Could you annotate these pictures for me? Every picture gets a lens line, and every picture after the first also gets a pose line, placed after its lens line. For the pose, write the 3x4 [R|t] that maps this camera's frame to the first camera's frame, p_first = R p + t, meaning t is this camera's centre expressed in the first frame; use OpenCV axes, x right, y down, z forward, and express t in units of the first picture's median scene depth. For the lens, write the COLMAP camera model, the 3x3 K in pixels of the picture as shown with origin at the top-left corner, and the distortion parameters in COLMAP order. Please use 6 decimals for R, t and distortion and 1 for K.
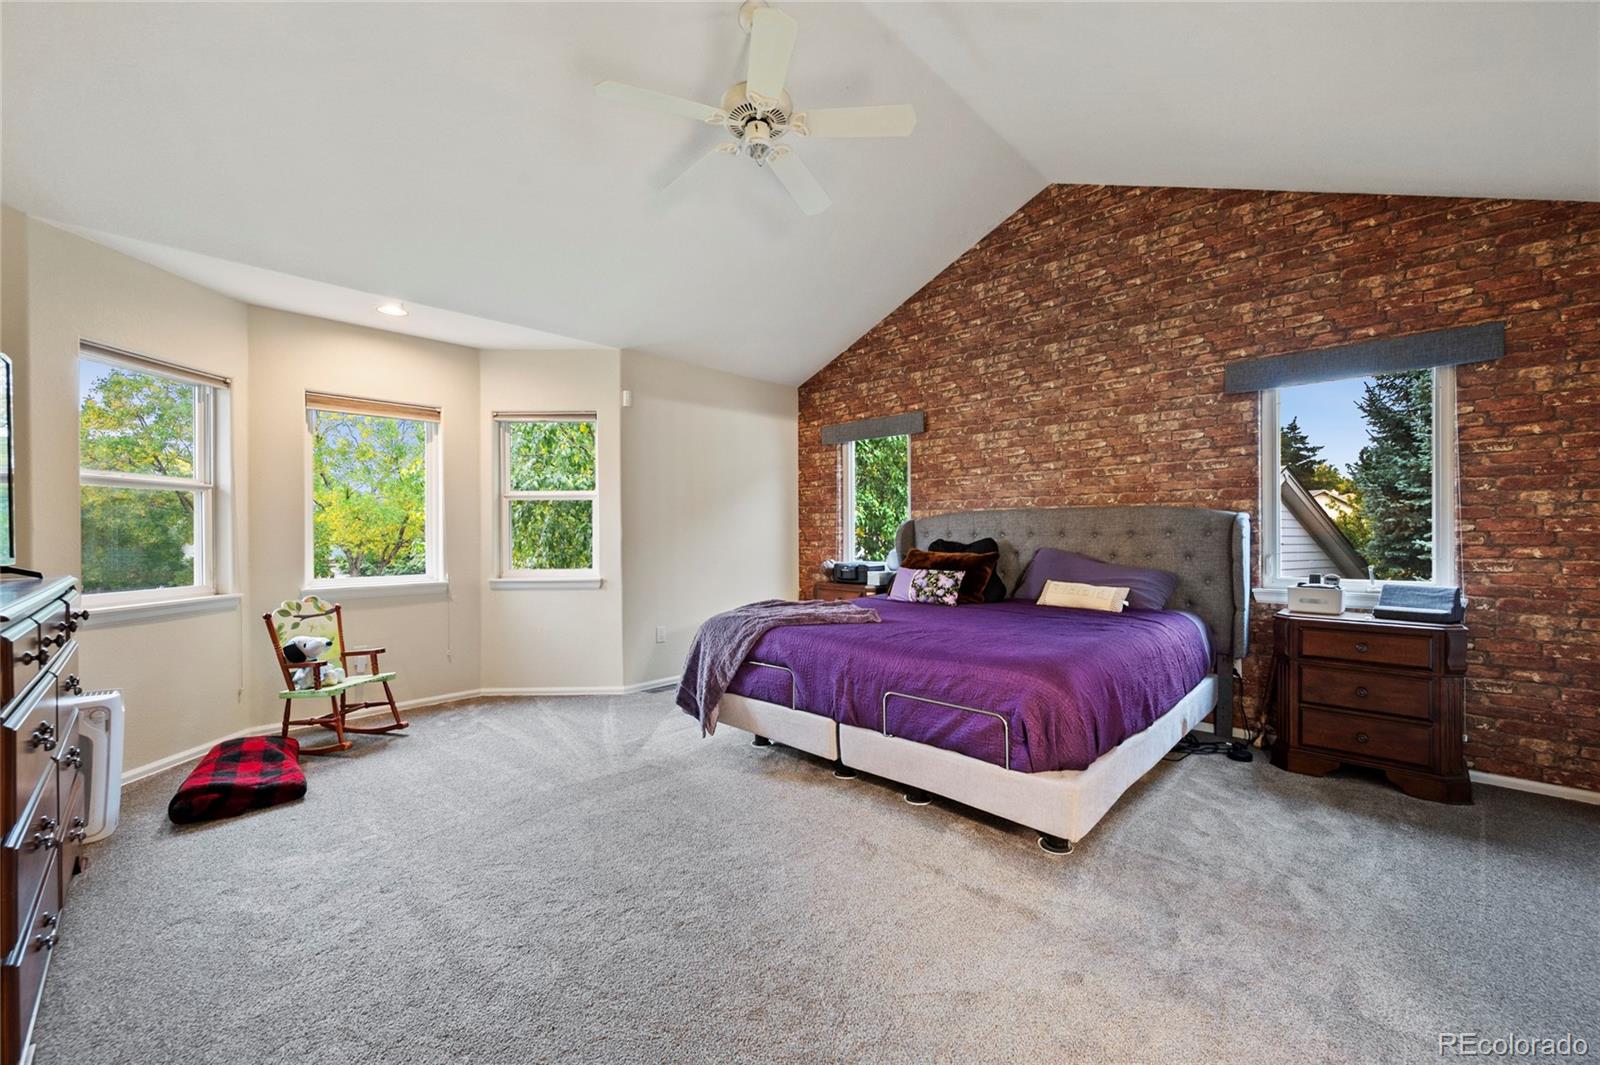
lens RADIAL K [[644.0, 0, 801.4], [0, 644.0, 524.9], [0, 0, 1]] dist [0.000388, 0.003360]
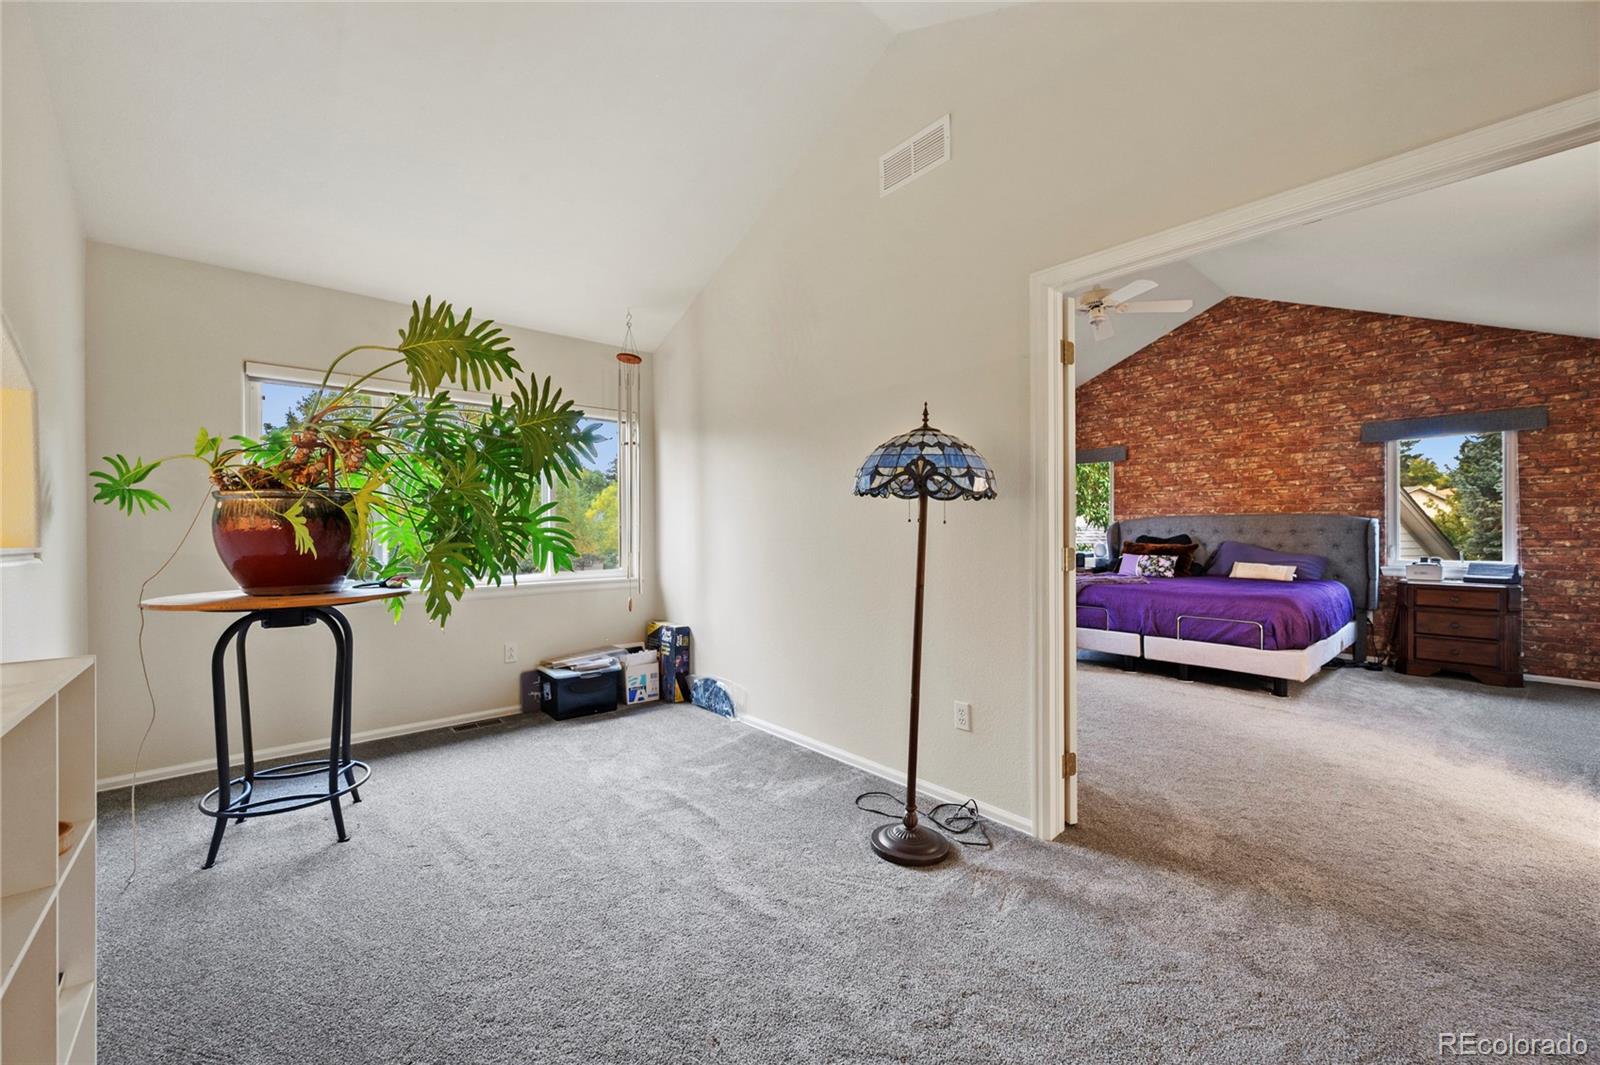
lens RADIAL K [[644.0, 0, 801.4], [0, 644.0, 524.9], [0, 0, 1]] dist [0.000388, 0.003360]
pose [[0.996649, -0.000067, -0.081803, -0.581298], [0.000430, 0.999990, 0.004424, -0.011015], [0.081802, -0.004444, 0.996639, -0.687190]]
